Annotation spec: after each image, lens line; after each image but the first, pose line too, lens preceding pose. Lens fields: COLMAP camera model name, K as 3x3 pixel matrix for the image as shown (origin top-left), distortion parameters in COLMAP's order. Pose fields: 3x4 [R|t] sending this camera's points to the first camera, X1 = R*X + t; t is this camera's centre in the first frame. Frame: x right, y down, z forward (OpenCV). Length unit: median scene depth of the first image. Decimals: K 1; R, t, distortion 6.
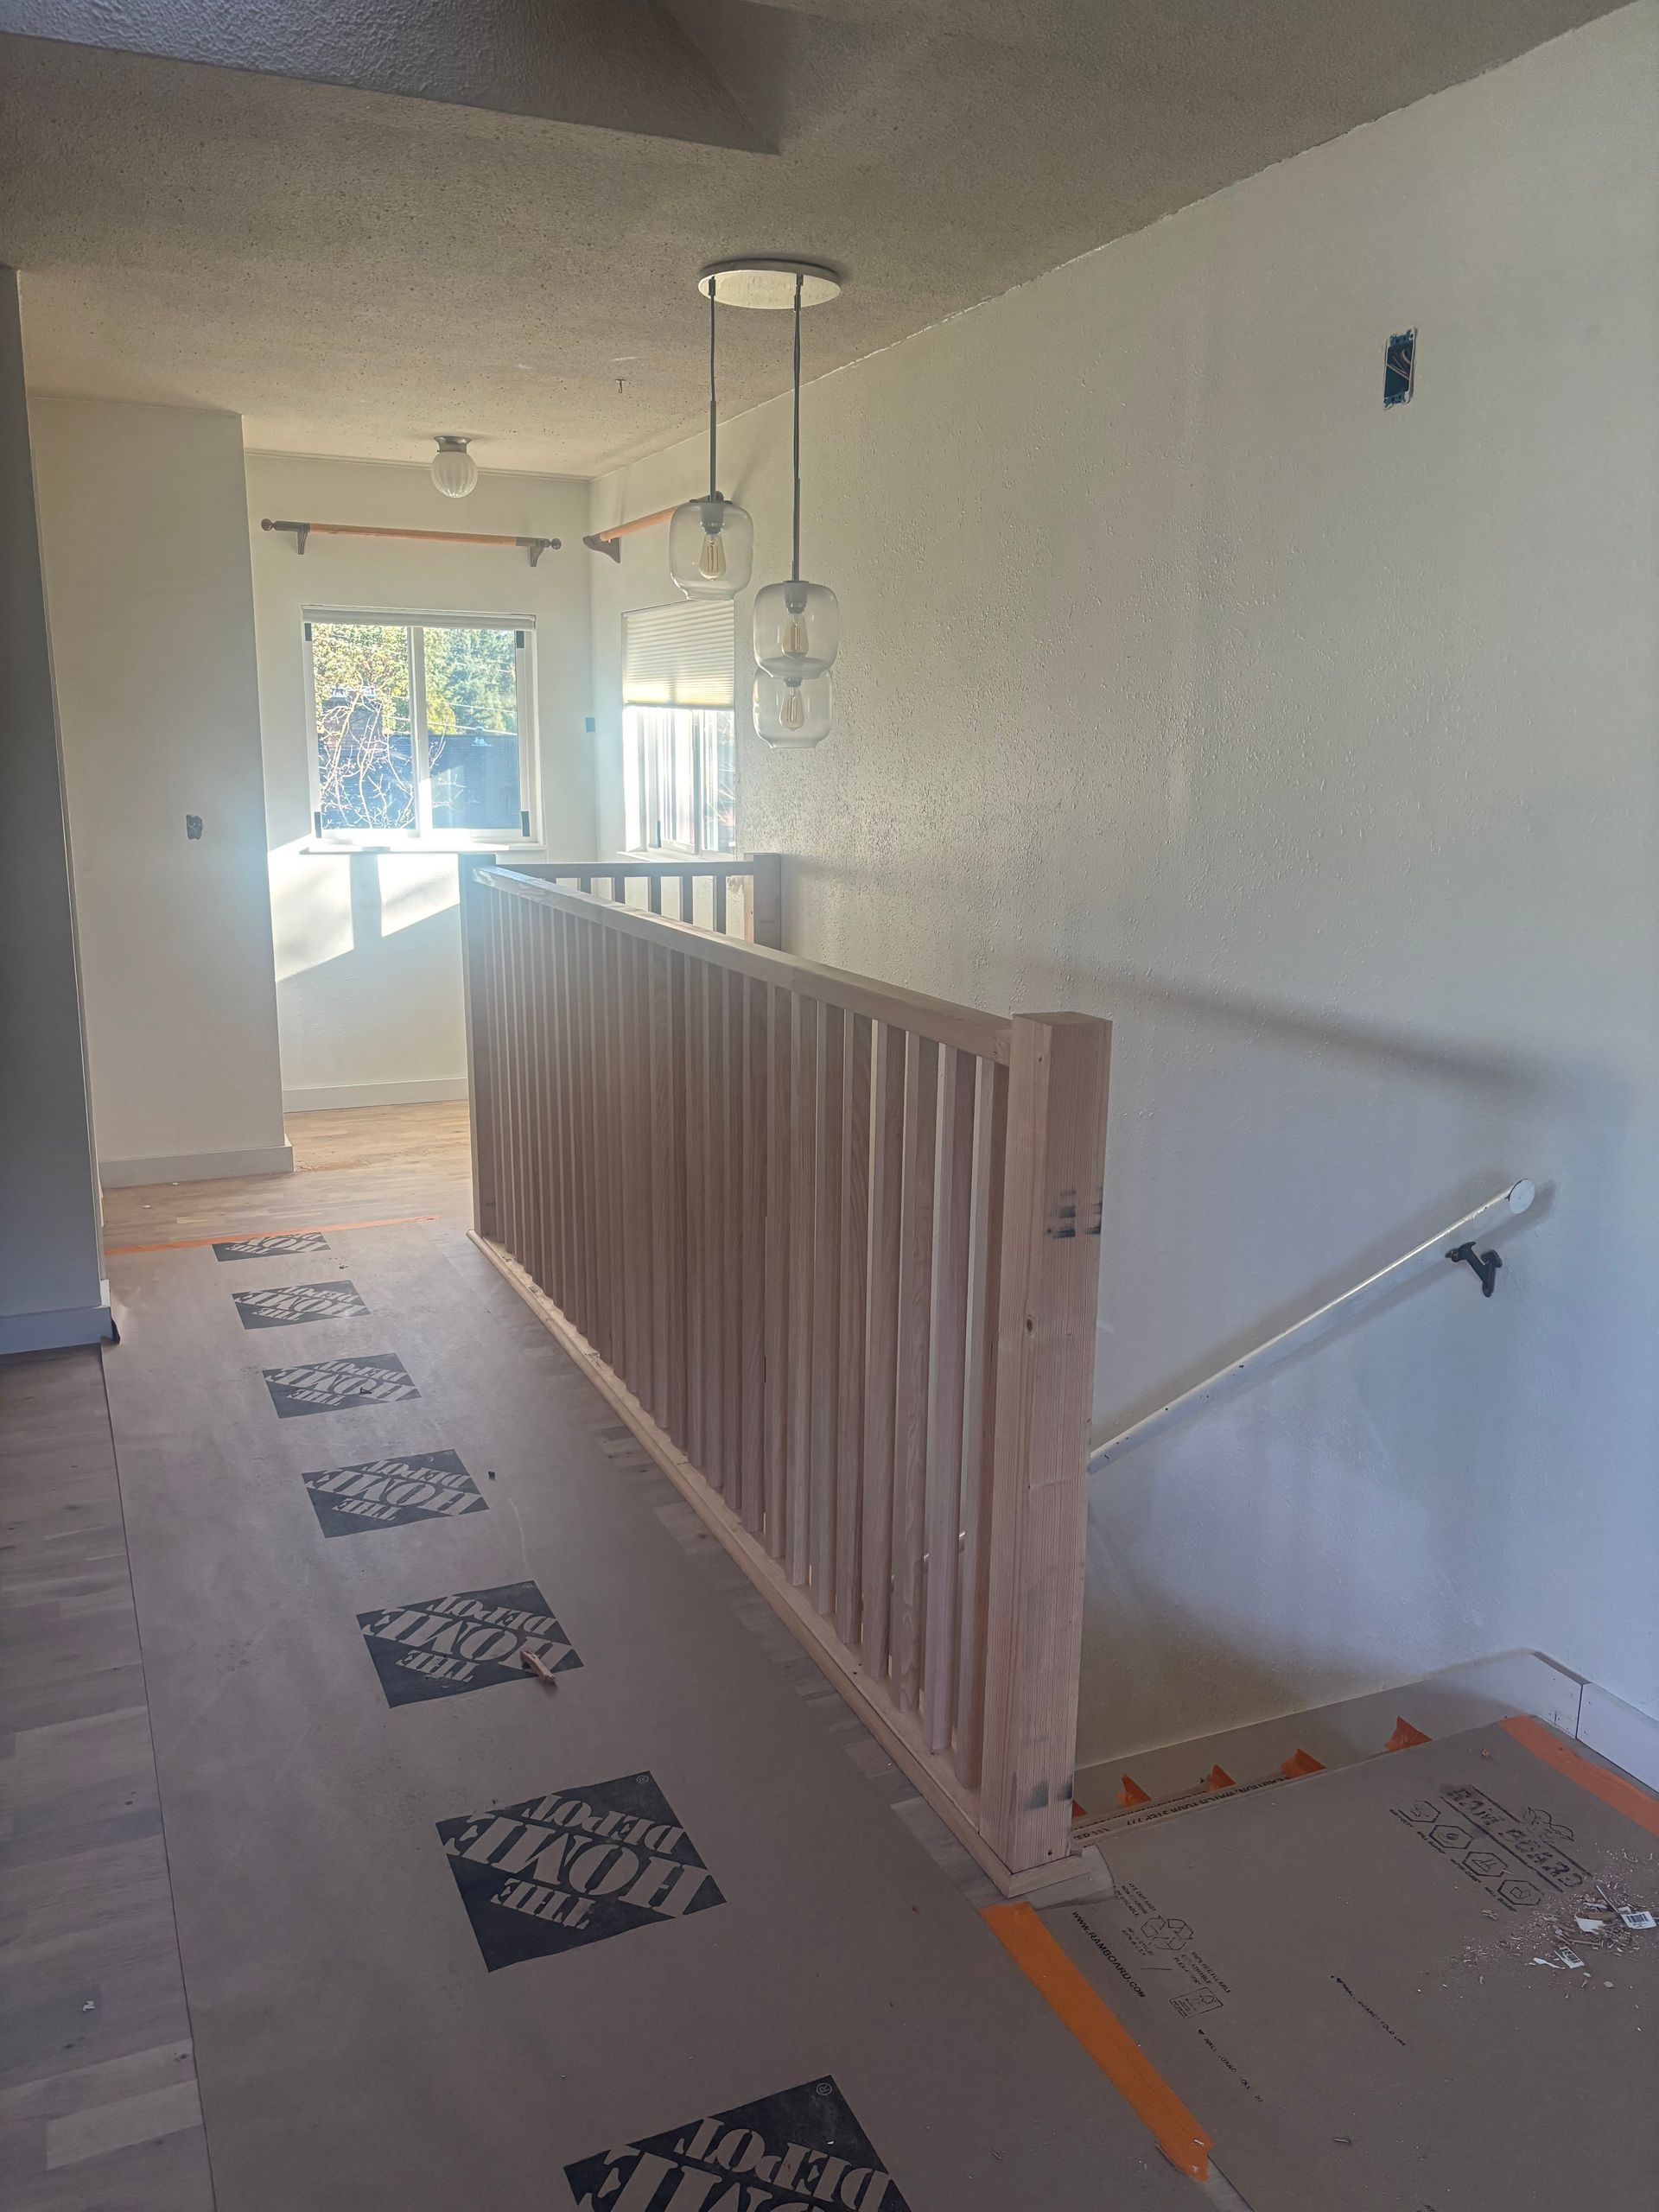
lens RADIAL K [[1672.3, 0, 826.2], [0, 1672.3, 1102.7], [0, 0, 1]] dist [0.007925, 0.000184]
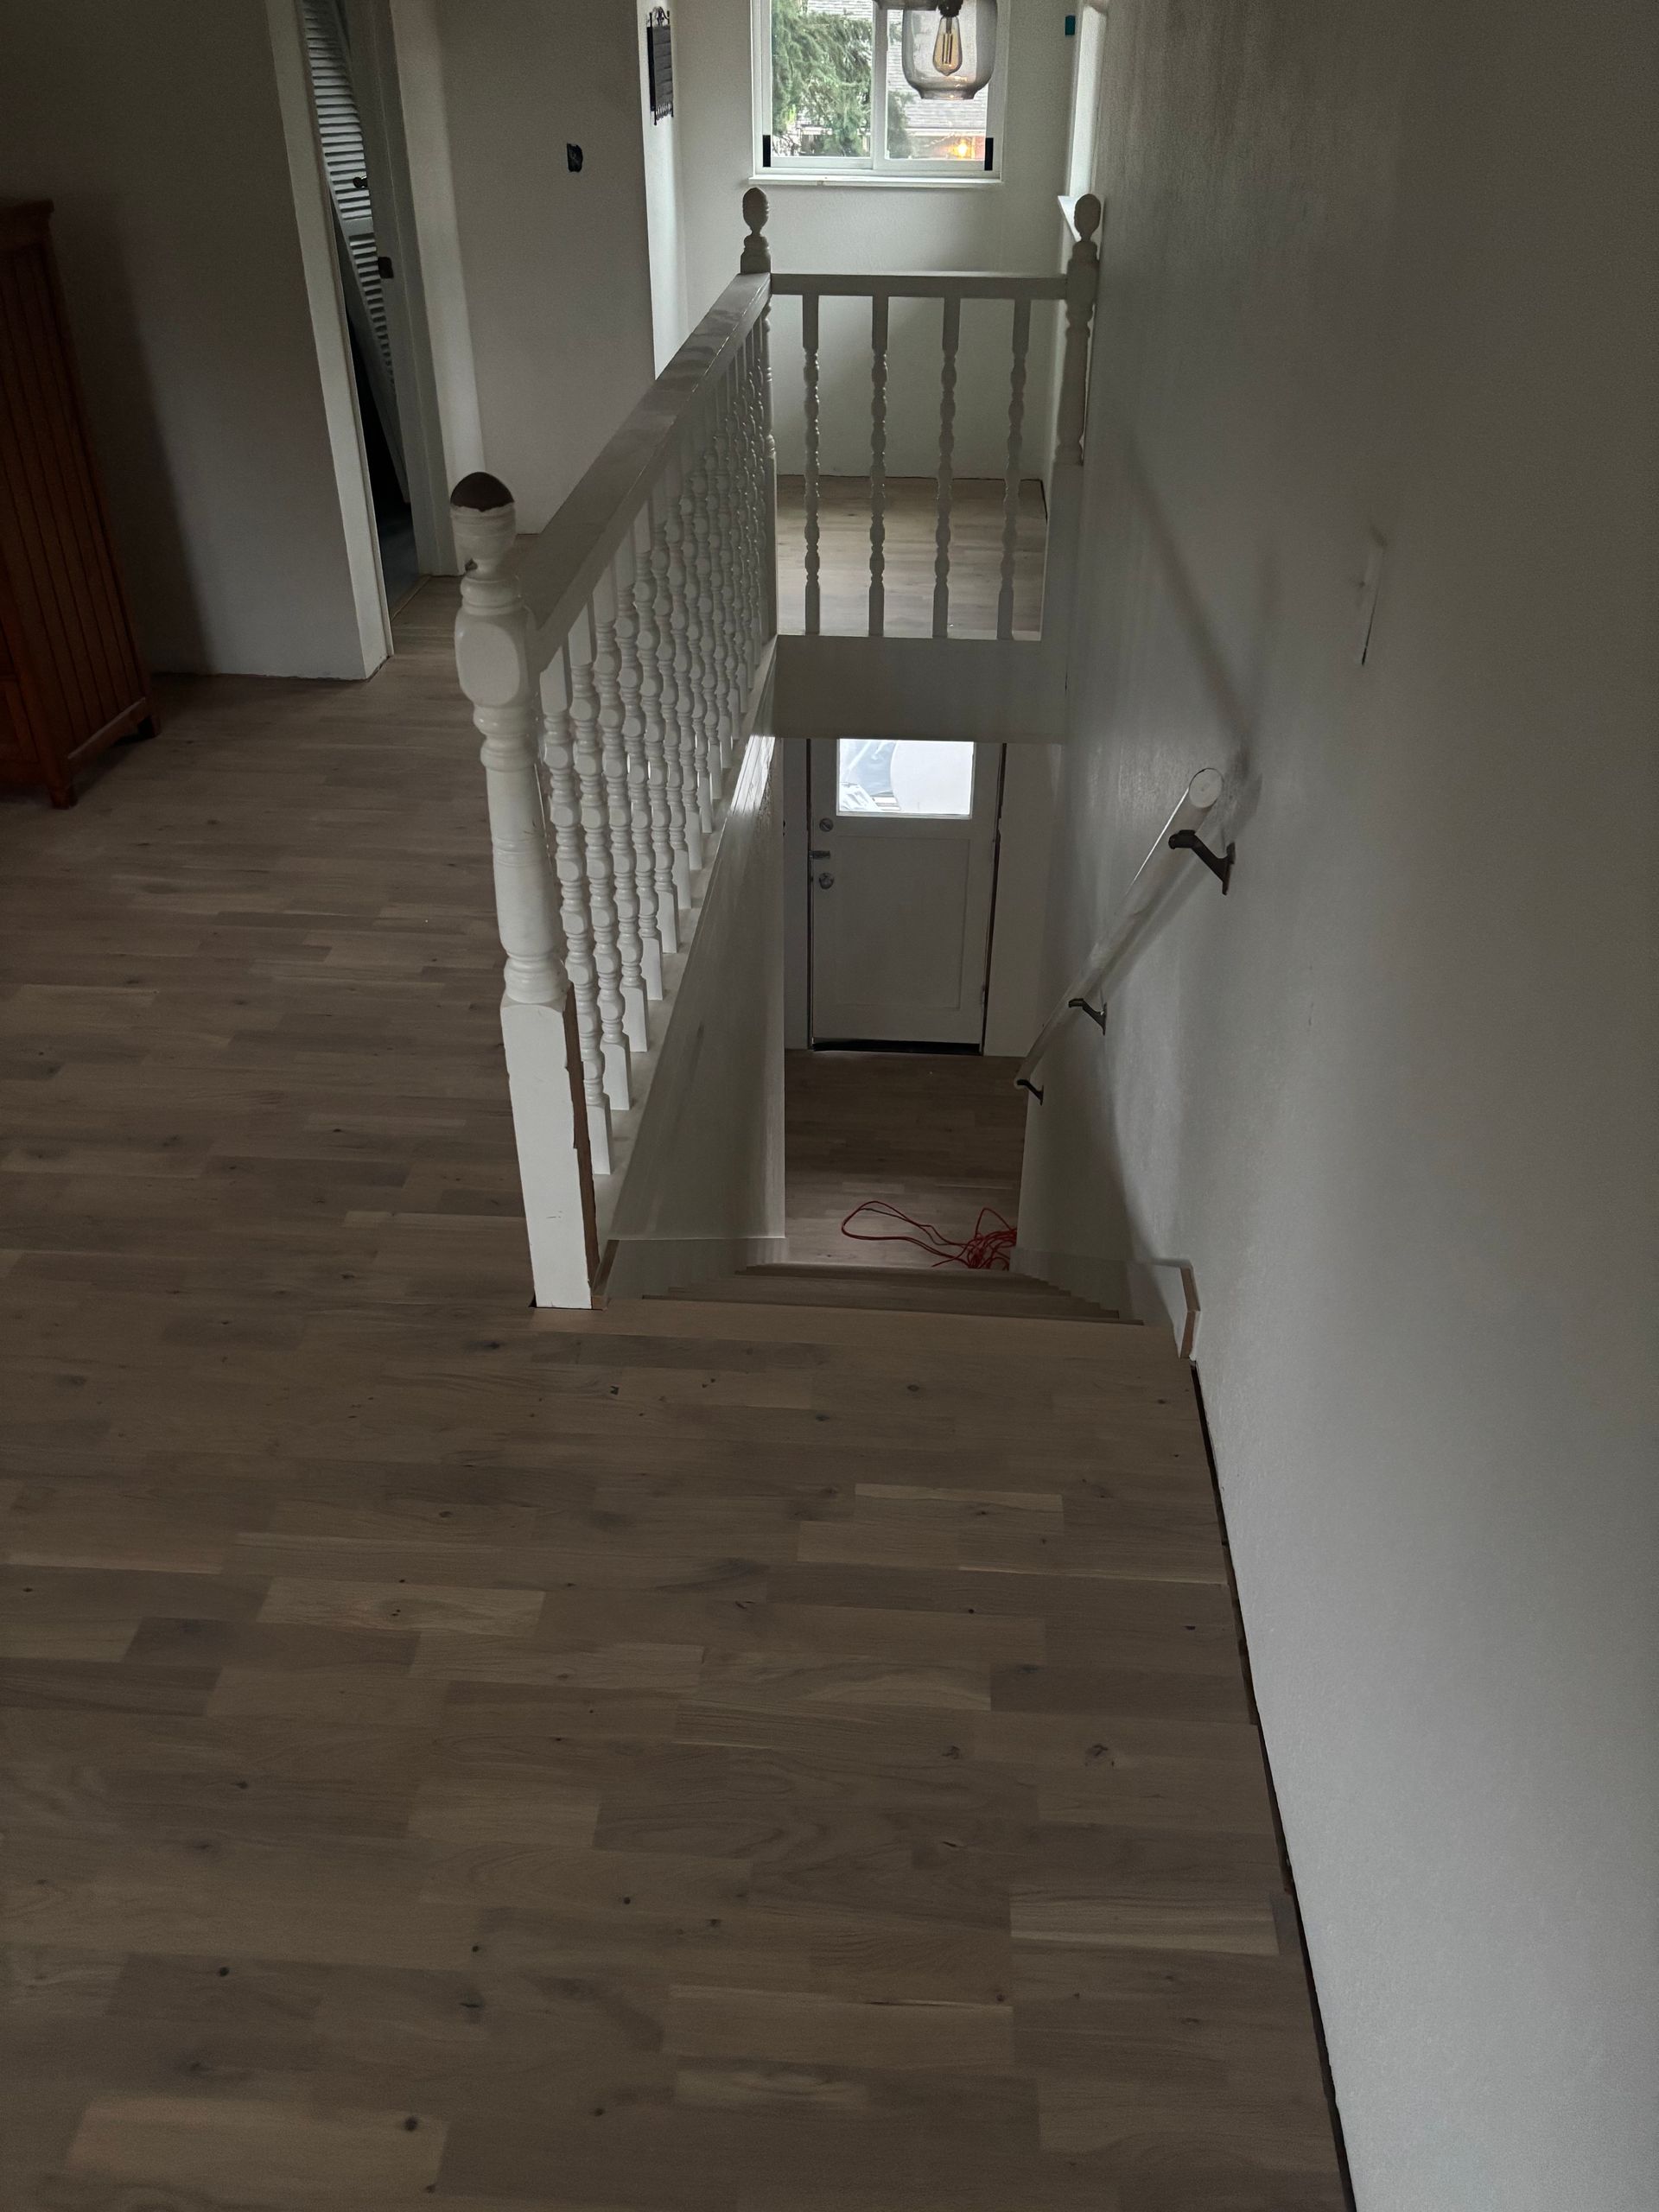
lens RADIAL K [[1672.3, 0, 827.5], [0, 1672.3, 1117.3], [0, 0, 1]] dist [0.007925, 0.000184]
pose [[0.881705, 0.259649, -0.393928, 0.531744], [-0.095399, 0.915812, 0.390111, -0.087501], [0.462056, -0.306383, 0.832246, 0.144104]]
